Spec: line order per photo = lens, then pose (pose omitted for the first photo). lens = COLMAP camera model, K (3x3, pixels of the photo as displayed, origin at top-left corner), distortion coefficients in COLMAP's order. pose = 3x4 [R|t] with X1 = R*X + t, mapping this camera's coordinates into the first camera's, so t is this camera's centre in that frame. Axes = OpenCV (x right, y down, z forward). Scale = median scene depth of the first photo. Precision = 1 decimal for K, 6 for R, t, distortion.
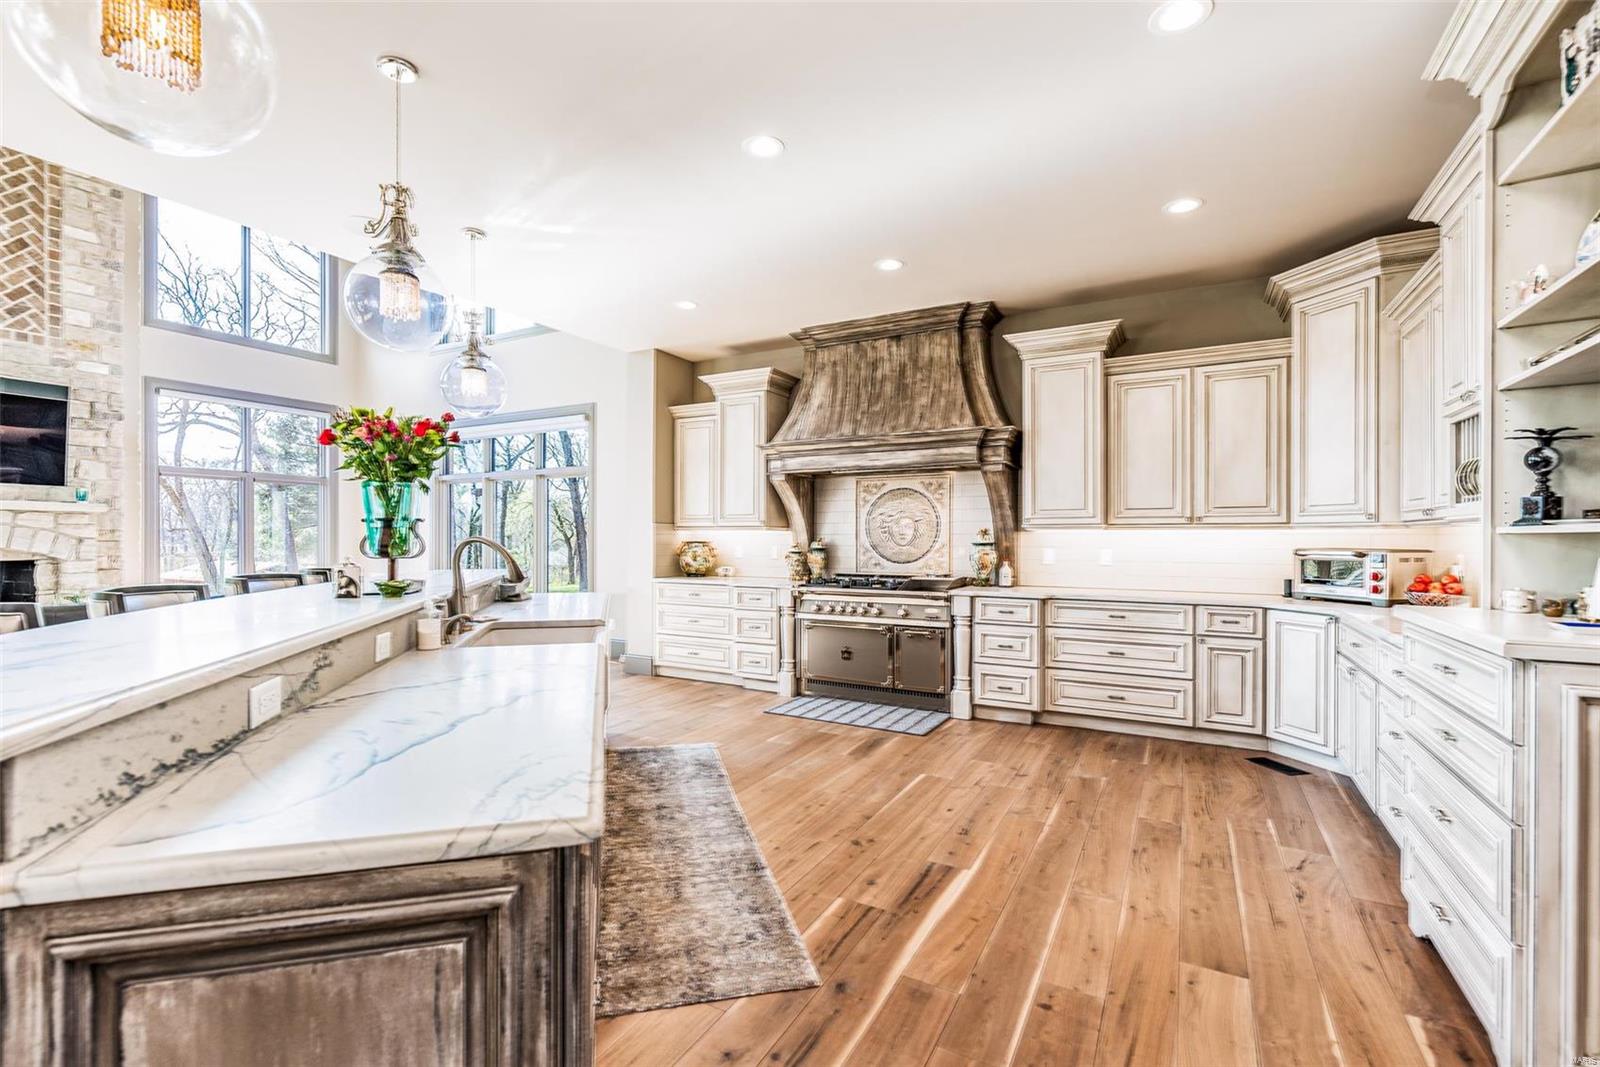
lens RADIAL K [[698.3, 0, 788.4], [0, 698.3, 539.1], [0, 0, 1]] dist [0.002030, -0.002540]
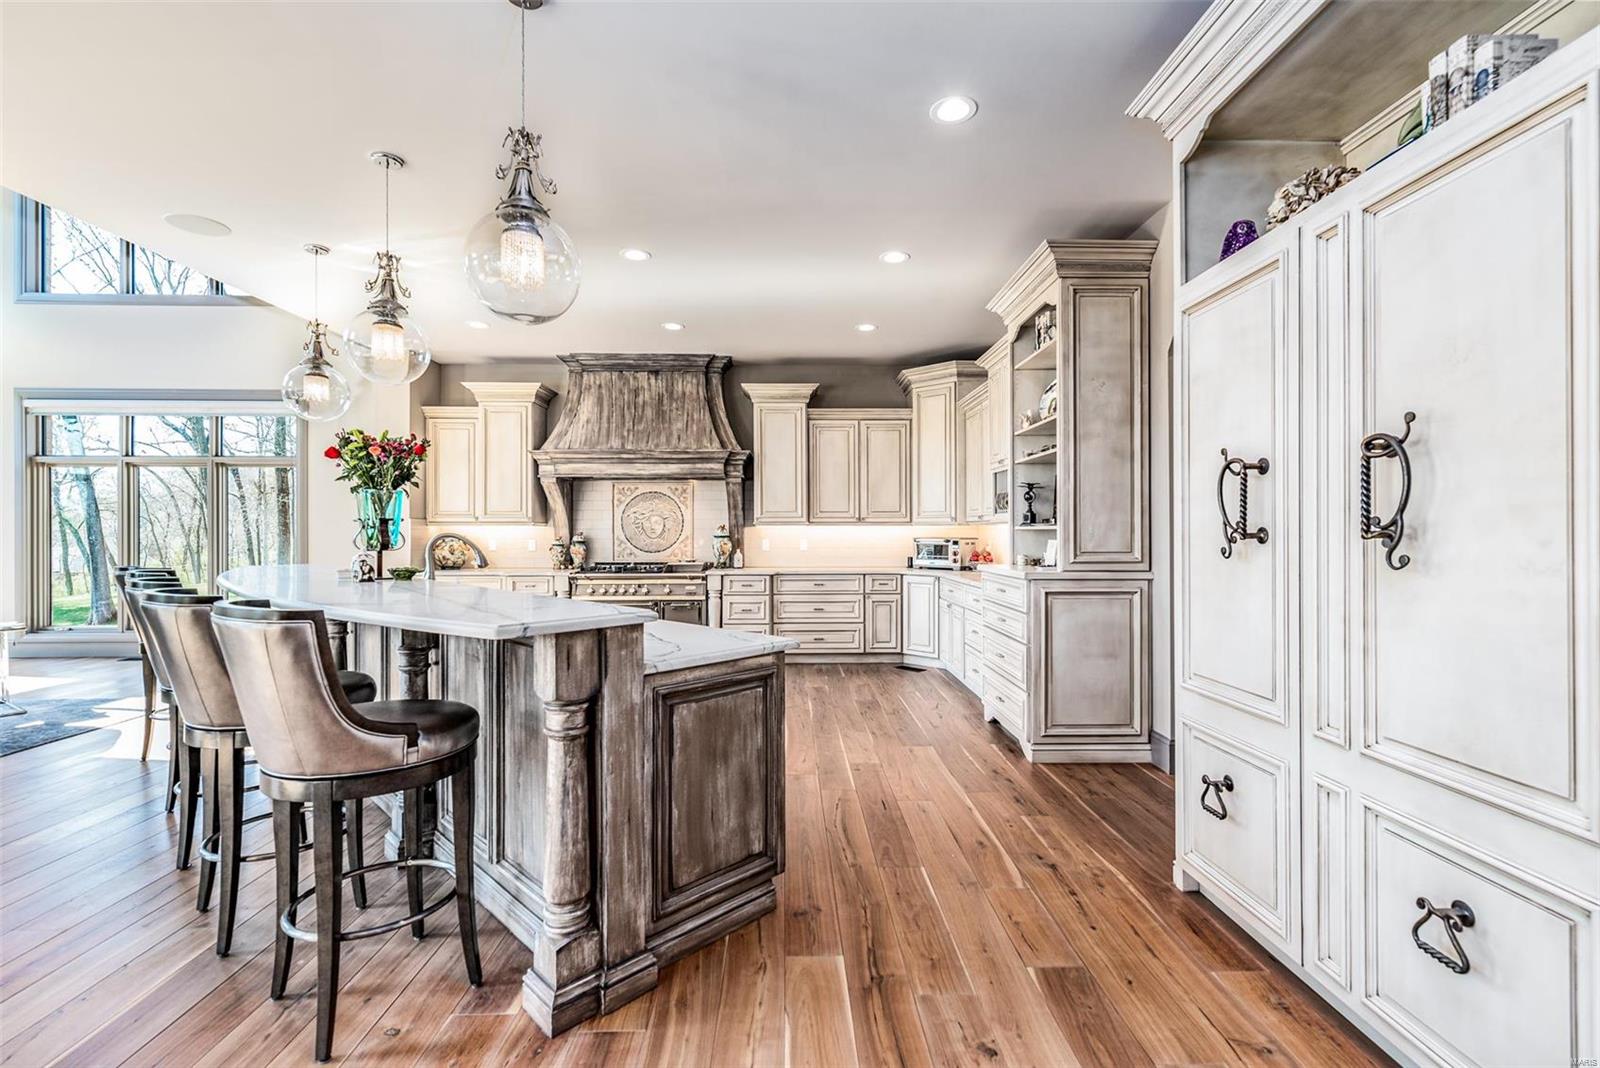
lens RADIAL K [[698.3, 0, 789.7], [0, 698.3, 527.3], [0, 0, 1]] dist [0.002030, -0.002540]
pose [[0.867393, -0.000765, 0.497624, -0.309356], [0.004168, 0.999975, -0.005727, -0.002426], [-0.497607, 0.007042, 0.867374, -0.247214]]
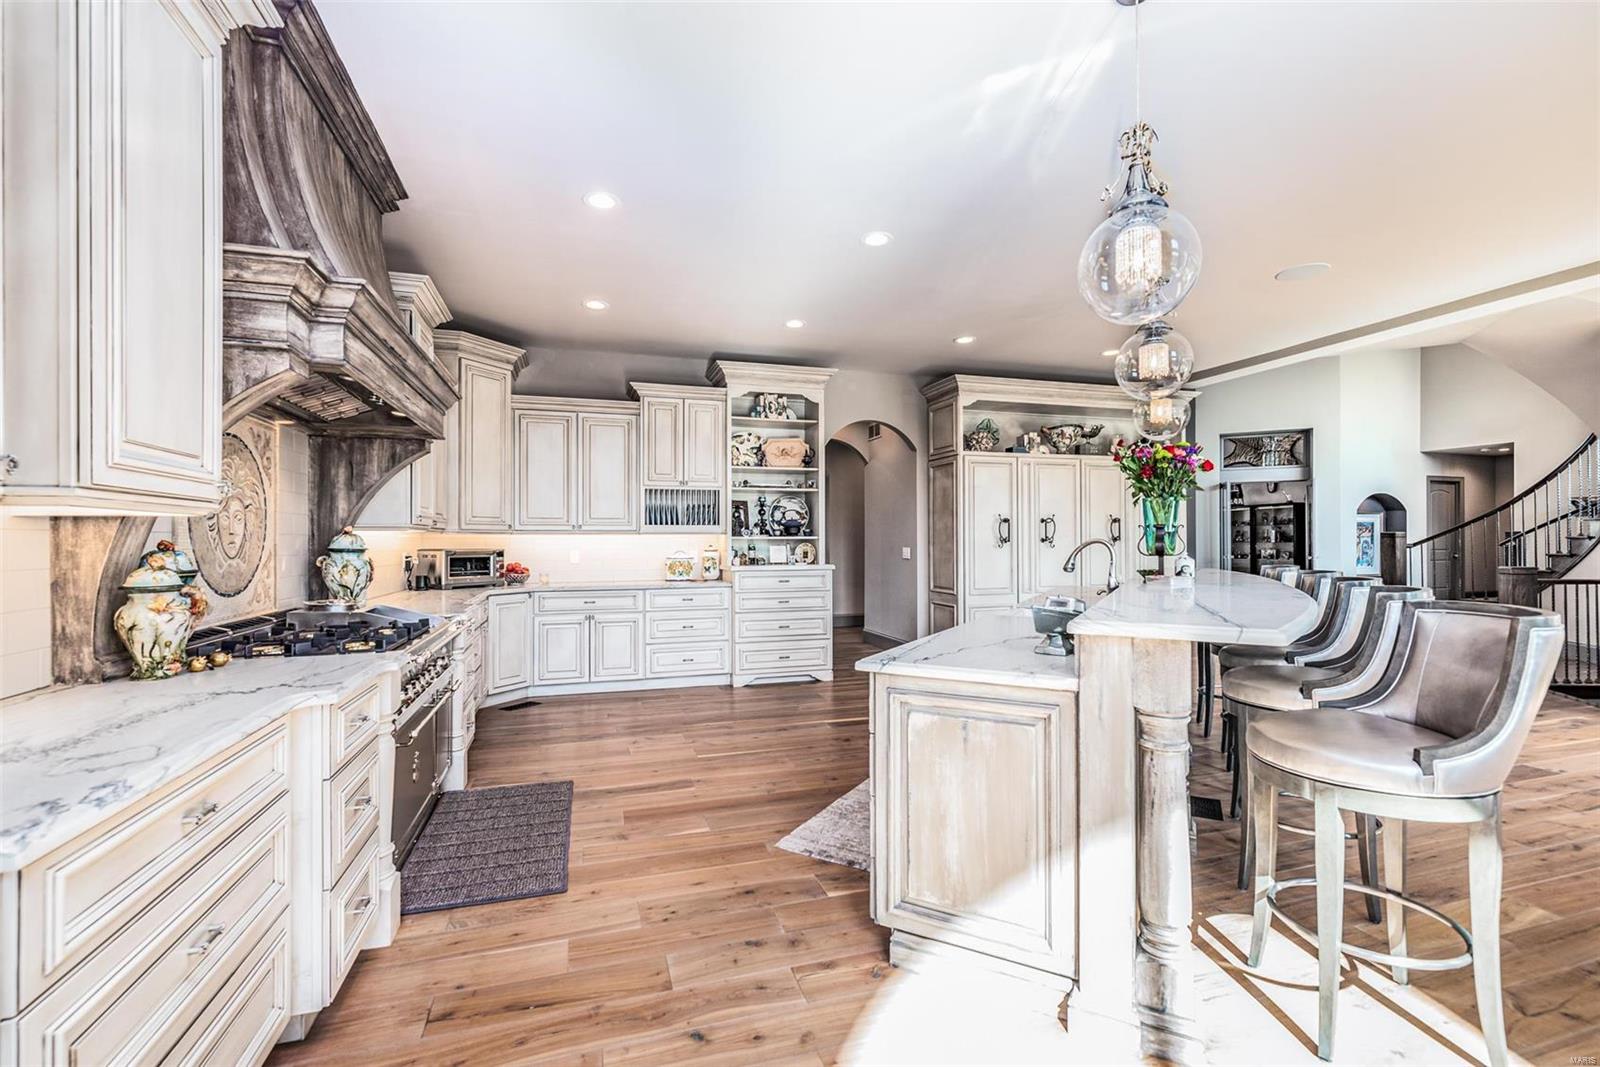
lens RADIAL K [[698.3, 0, 796.1], [0, 698.3, 538.9], [0, 0, 1]] dist [0.002030, -0.002540]
pose [[-0.730106, -0.000555, 0.683334, -0.546268], [-0.001152, 0.999999, -0.000419, -0.004919], [-0.683333, -0.001094, -0.730106, 1.381536]]
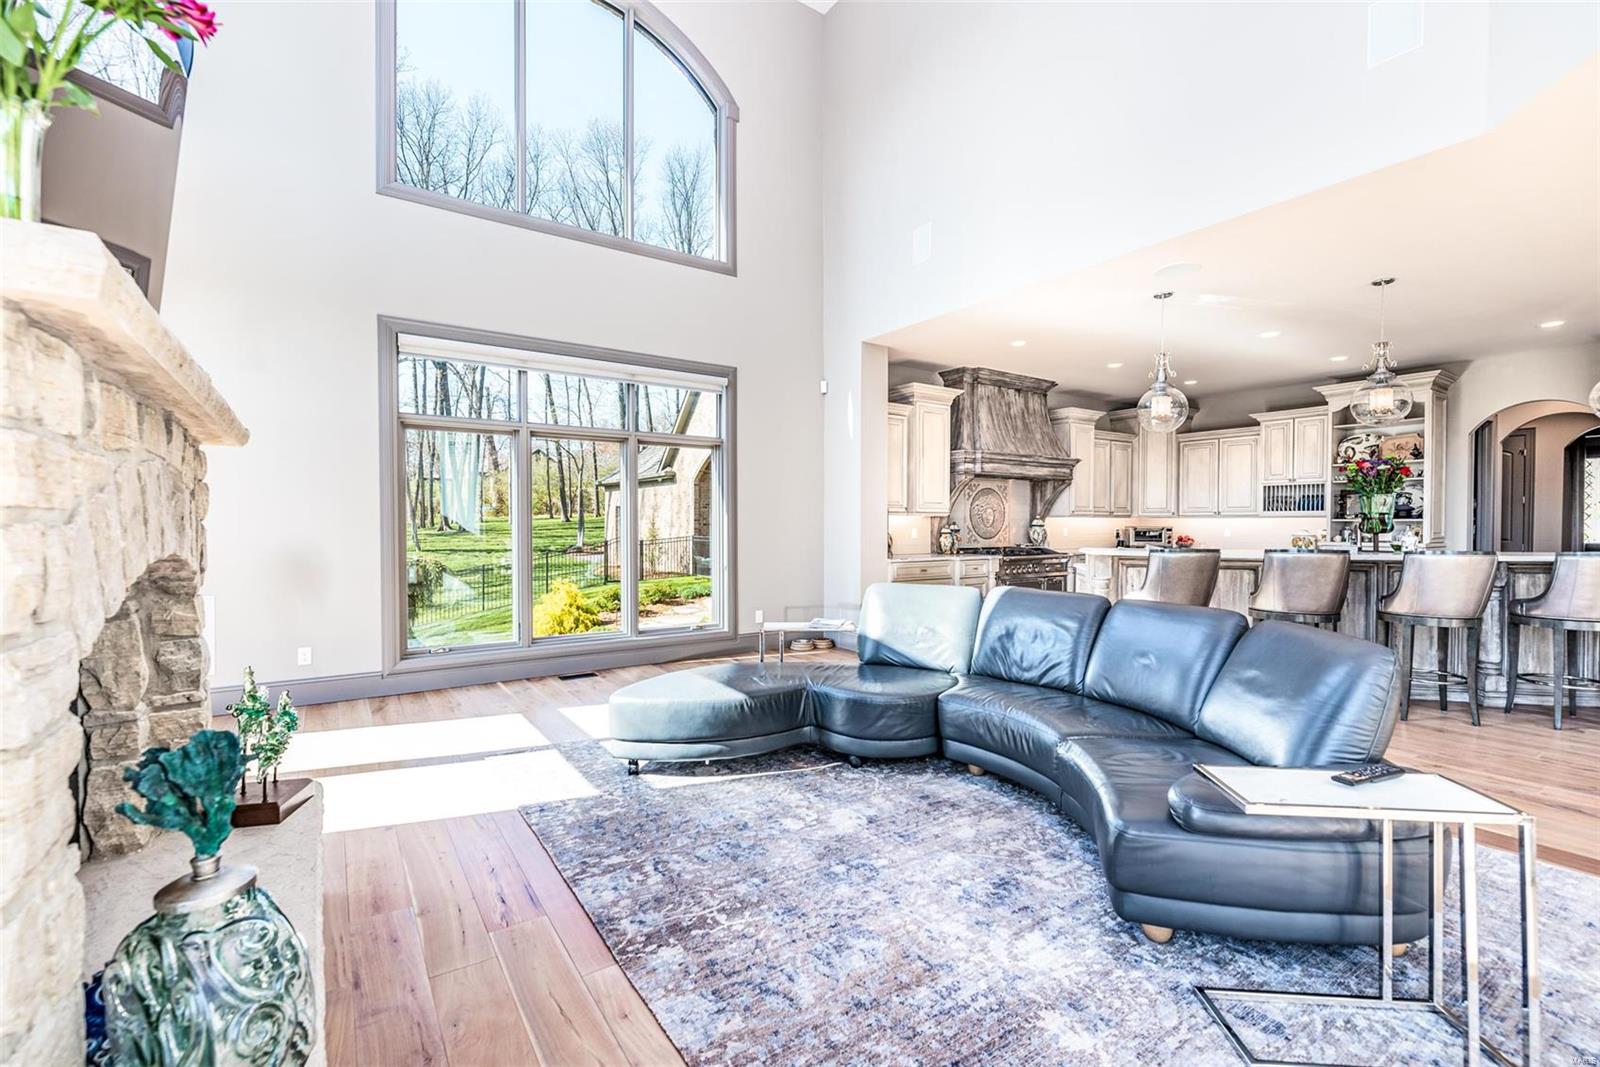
lens RADIAL K [[698.3, 0, 804.4], [0, 698.3, 528.9], [0, 0, 1]] dist [0.002030, -0.002540]
pose [[0.437450, -0.013377, 0.899143, -1.696112], [-0.000121, 0.999888, 0.014934, -0.011899], [-0.899243, -0.006642, 0.437400, 0.897201]]
